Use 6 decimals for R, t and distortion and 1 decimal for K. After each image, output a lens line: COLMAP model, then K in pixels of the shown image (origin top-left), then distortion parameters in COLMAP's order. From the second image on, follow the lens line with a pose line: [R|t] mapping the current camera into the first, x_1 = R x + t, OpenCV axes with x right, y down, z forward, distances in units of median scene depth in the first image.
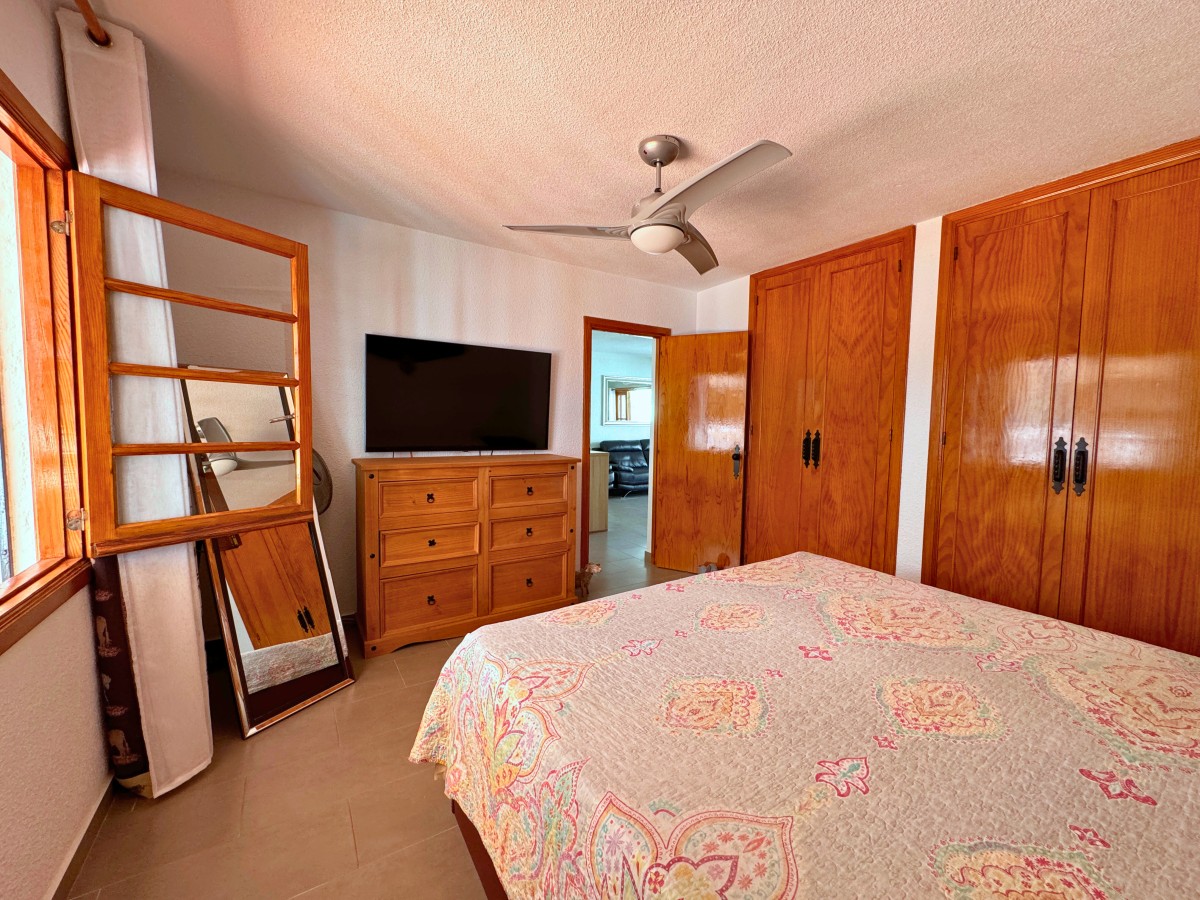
lens RADIAL K [[488.0, 0, 600.0], [0, 488.0, 450.0], [0, 0, 1]] dist [0.001013, 0.000015]
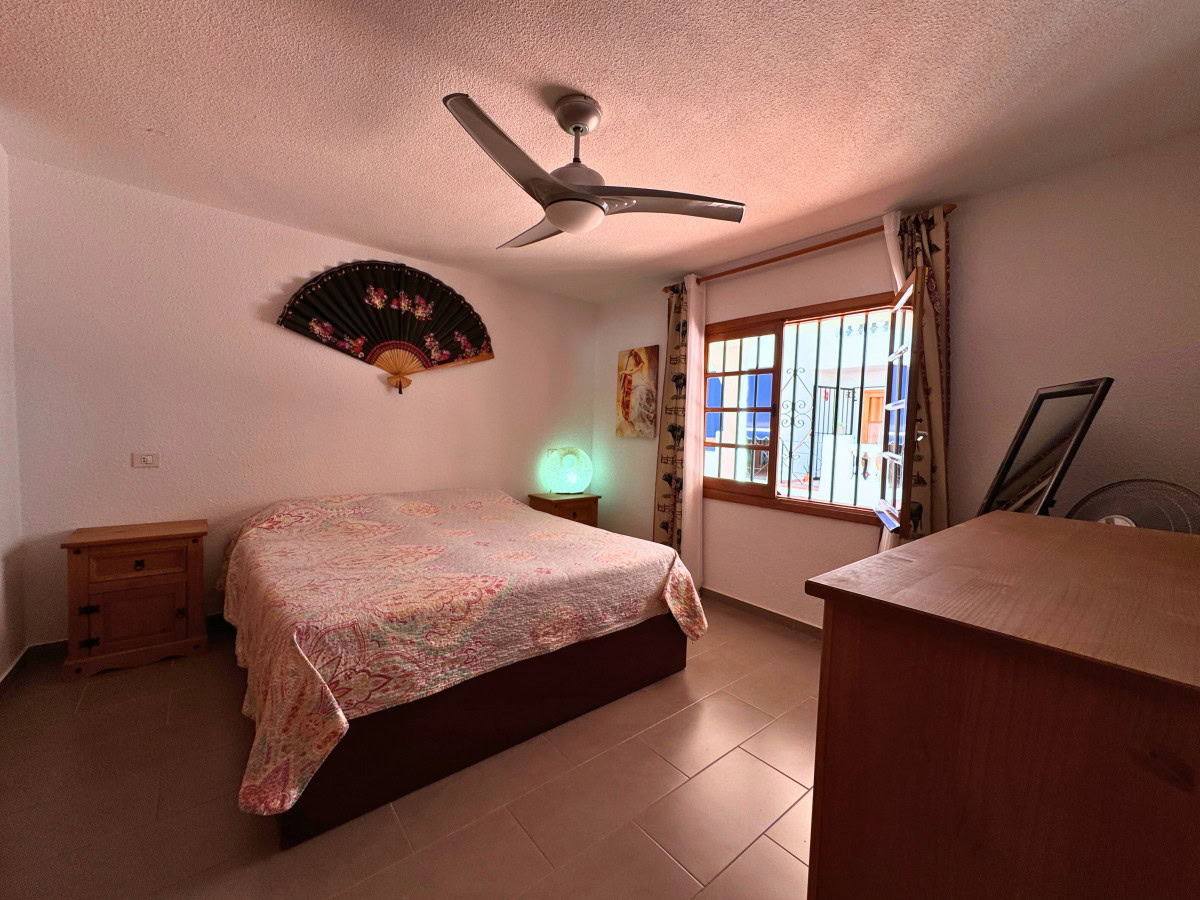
lens RADIAL K [[488.0, 0, 600.0], [0, 488.0, 450.0], [0, 0, 1]] dist [0.001013, 0.000015]
pose [[-0.993458, -0.036373, -0.108247, 0.149295], [-0.048881, 0.992134, 0.115238, -0.113123], [0.103204, 0.119776, -0.987422, 1.952642]]
